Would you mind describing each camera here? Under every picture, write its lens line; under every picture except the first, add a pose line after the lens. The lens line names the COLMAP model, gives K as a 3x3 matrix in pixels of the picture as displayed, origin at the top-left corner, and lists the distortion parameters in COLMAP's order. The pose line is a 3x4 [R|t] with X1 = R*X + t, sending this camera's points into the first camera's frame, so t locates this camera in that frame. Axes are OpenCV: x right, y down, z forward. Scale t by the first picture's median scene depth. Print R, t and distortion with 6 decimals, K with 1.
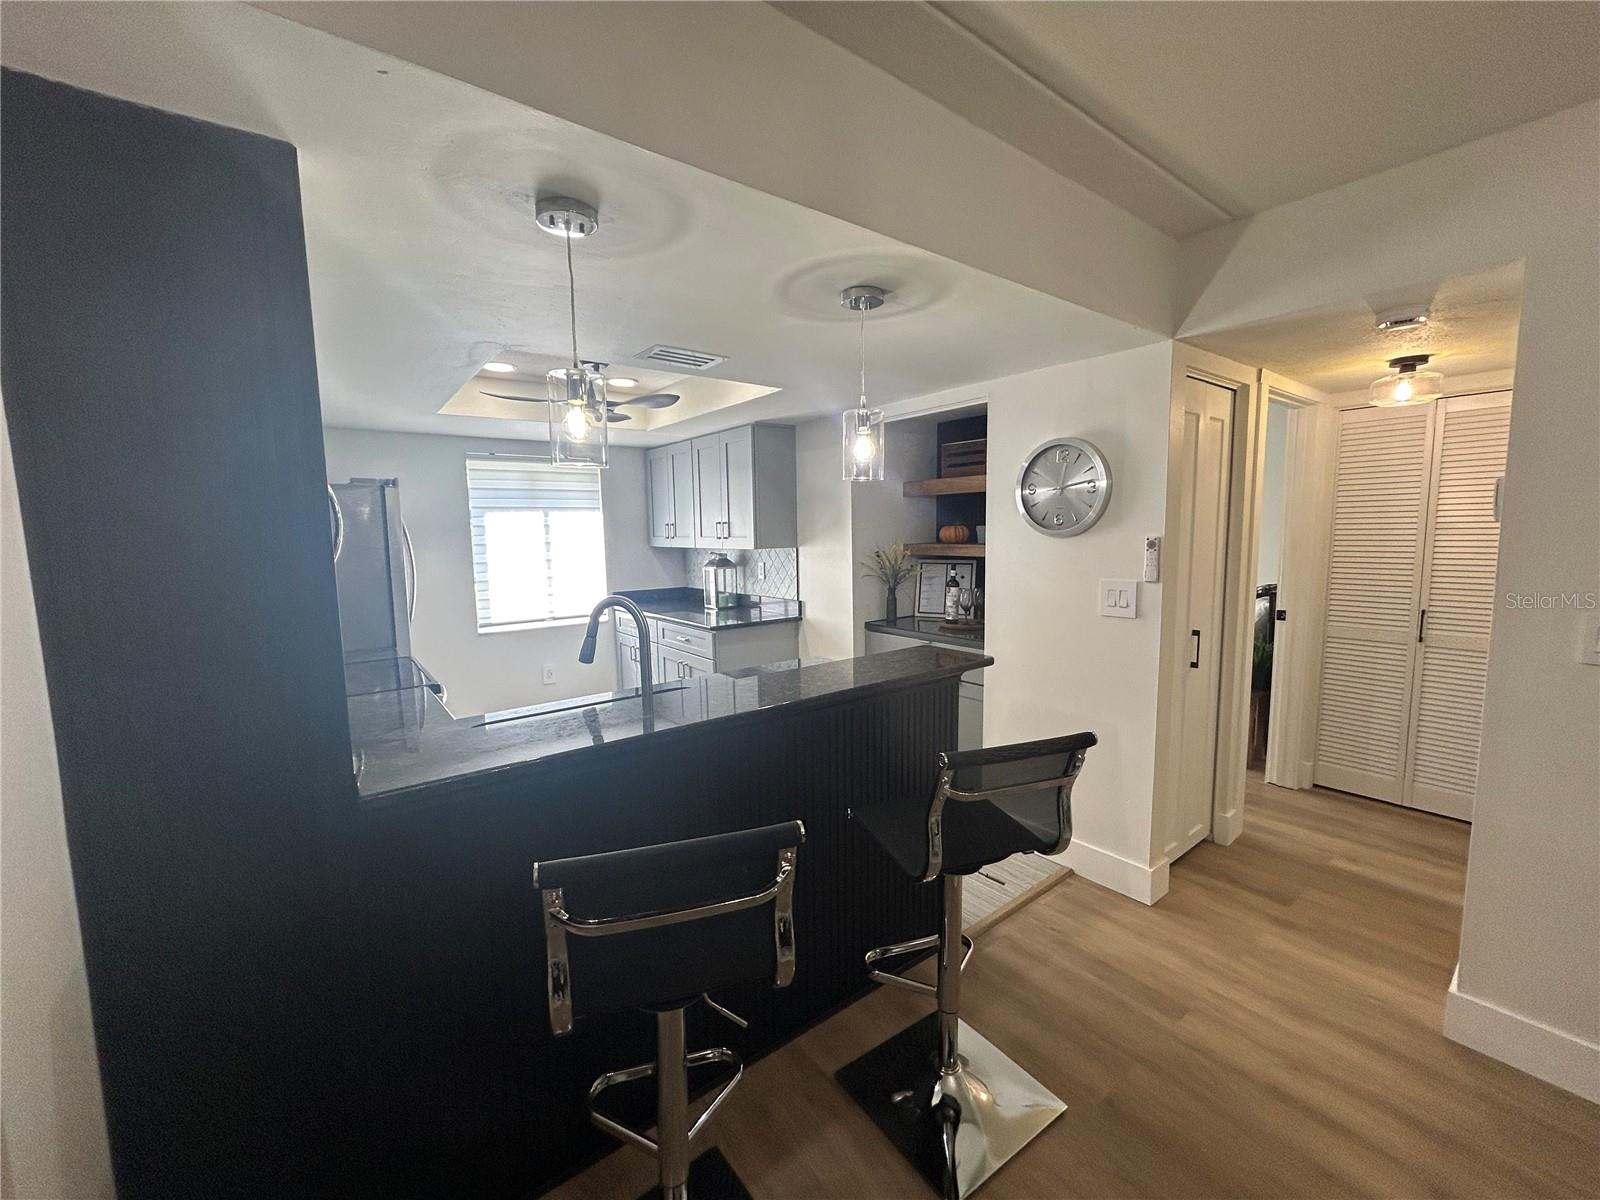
lens RADIAL K [[641.1, 0, 796.6], [0, 641.1, 598.1], [0, 0, 1]] dist [-0.001003, -0.001848]
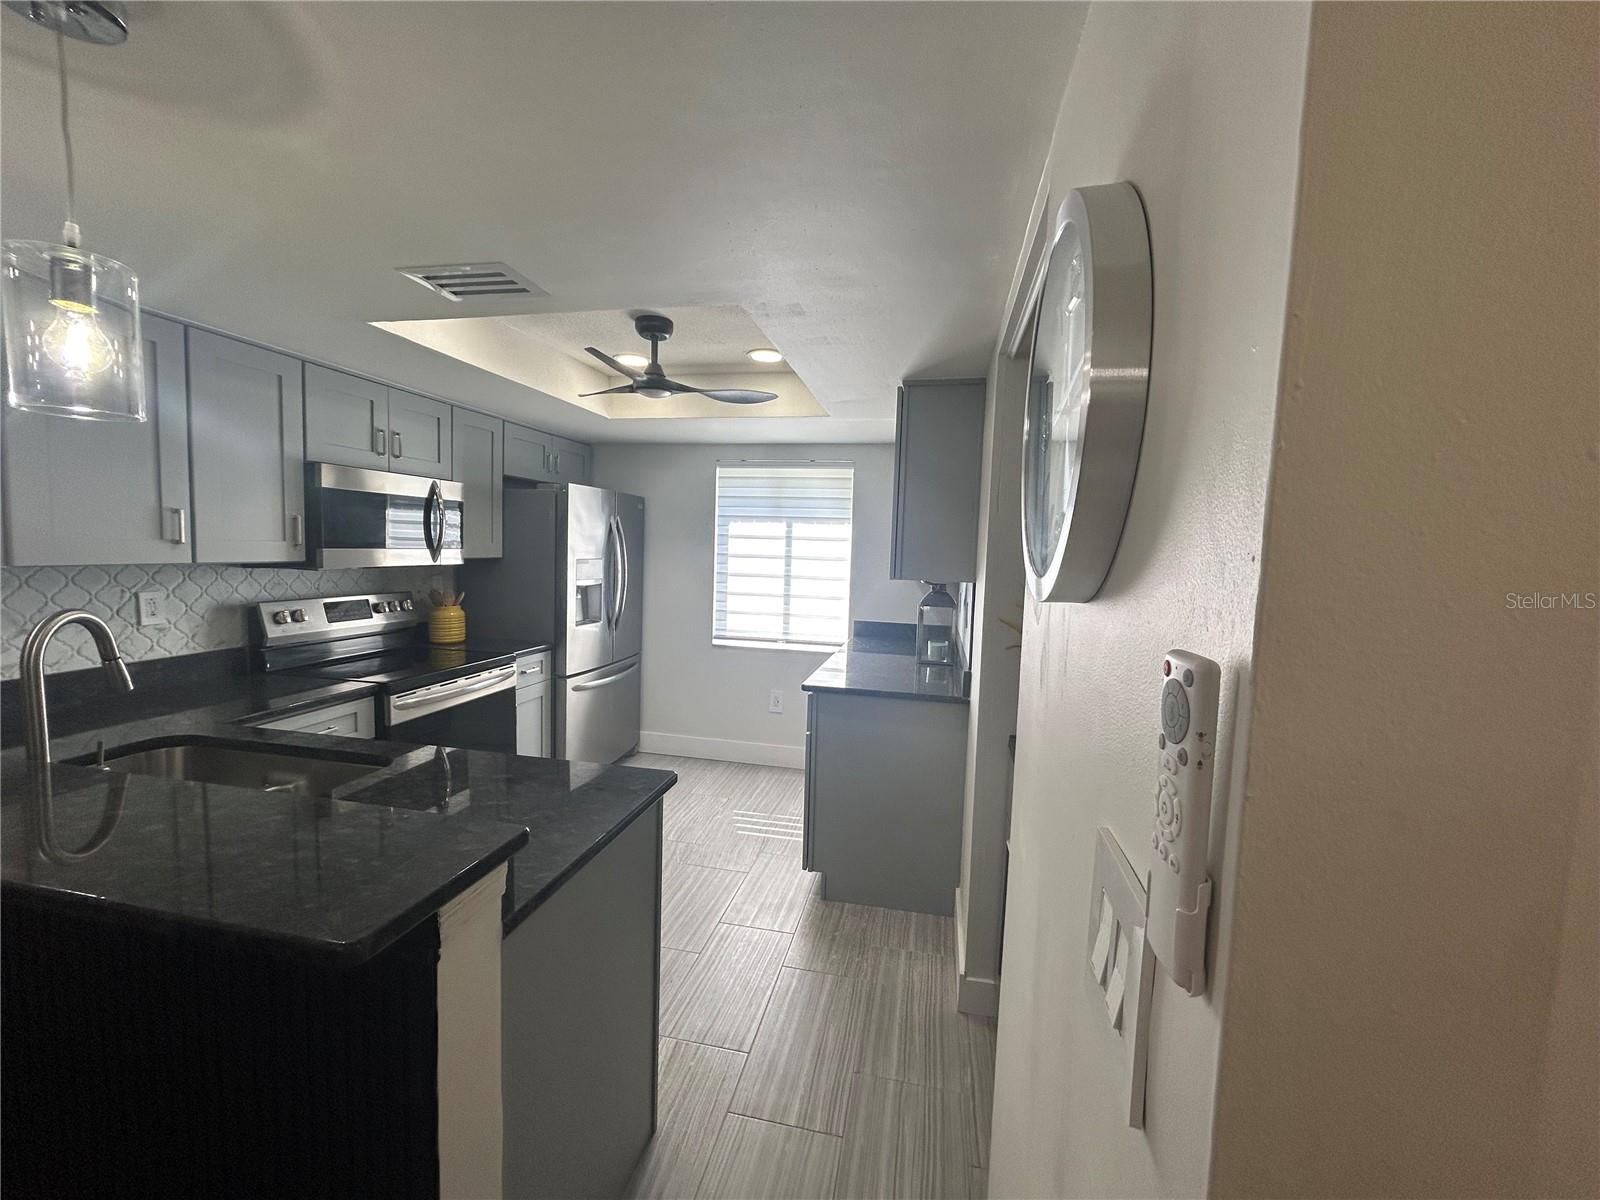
lens RADIAL K [[641.1, 0, 805.2], [0, 641.1, 596.3], [0, 0, 1]] dist [-0.001003, -0.001848]
pose [[0.658631, 0.097427, -0.746132, 0.310198], [-0.123191, 0.992165, 0.020808, -0.053802], [0.742313, 0.078212, 0.665473, 0.435980]]
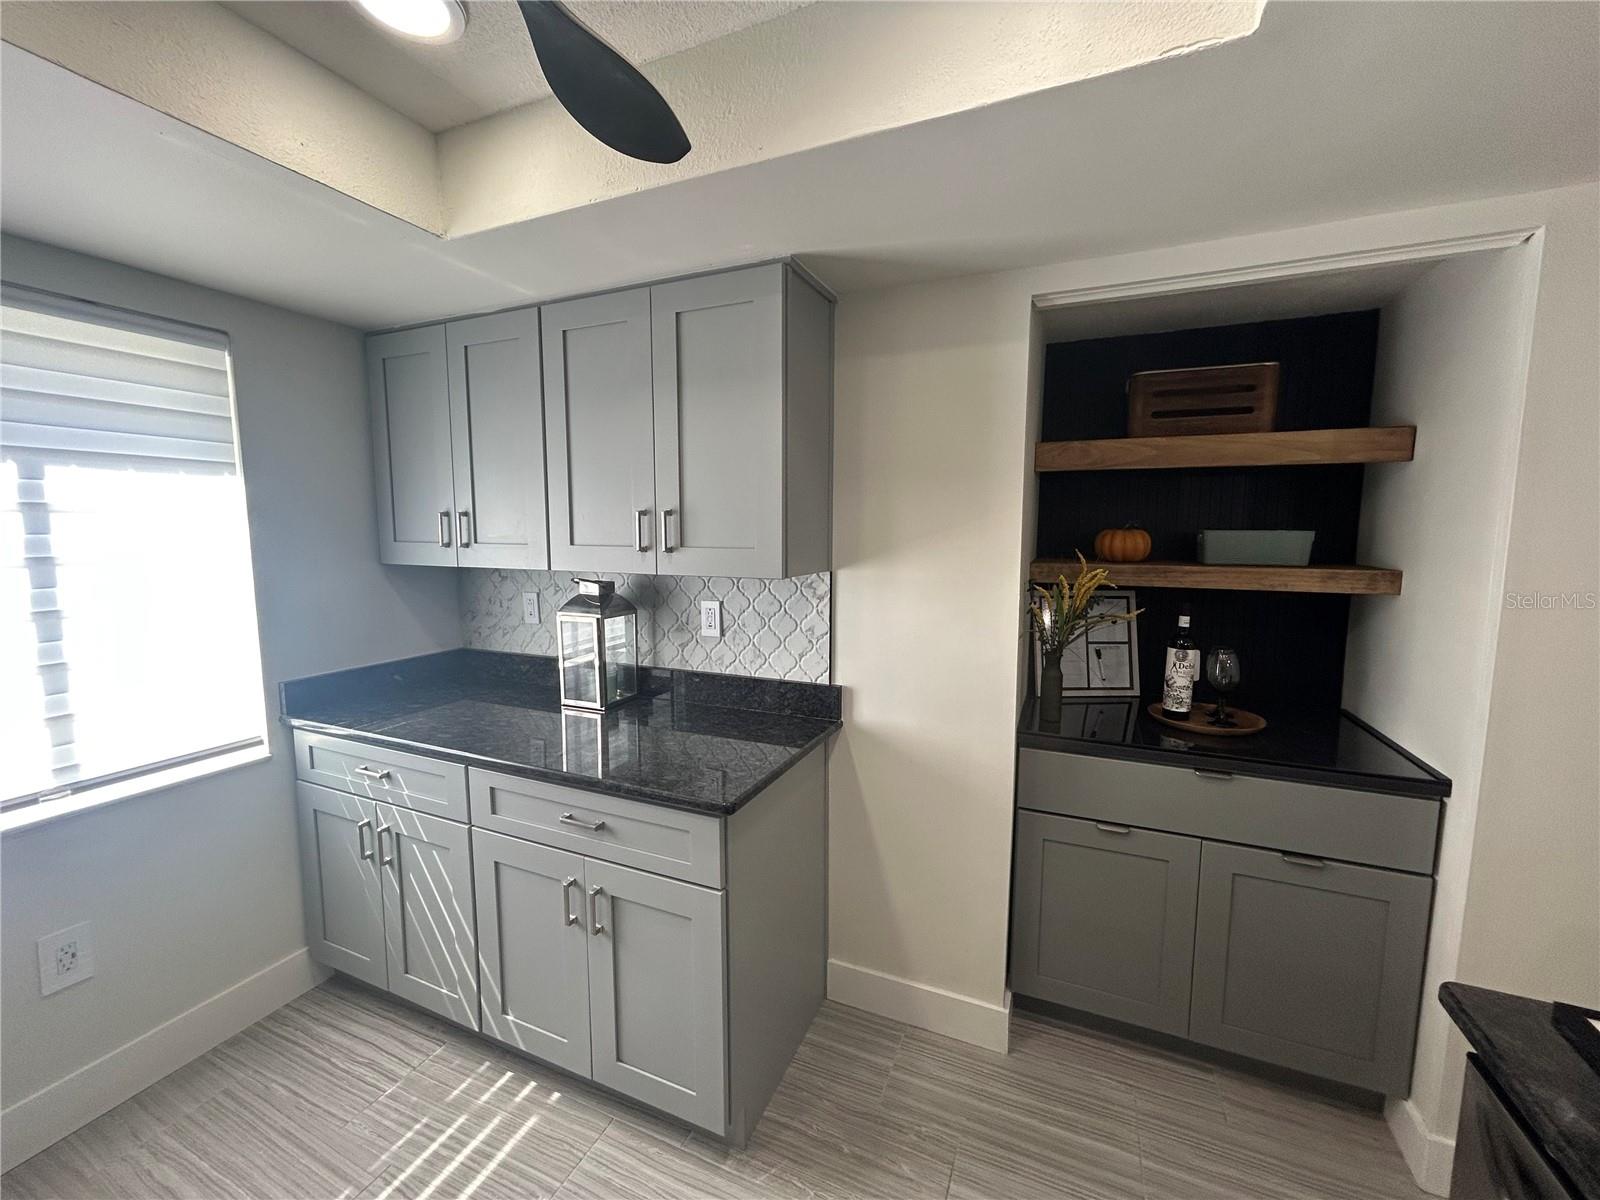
lens RADIAL K [[641.1, 0, 799.9], [0, 641.1, 597.1], [0, 0, 1]] dist [-0.001003, -0.001848]
pose [[0.874481, -0.033395, 0.483909, -0.216141], [0.036520, 0.999329, 0.002968, -0.055880], [-0.483683, 0.015077, 0.875113, 0.550001]]
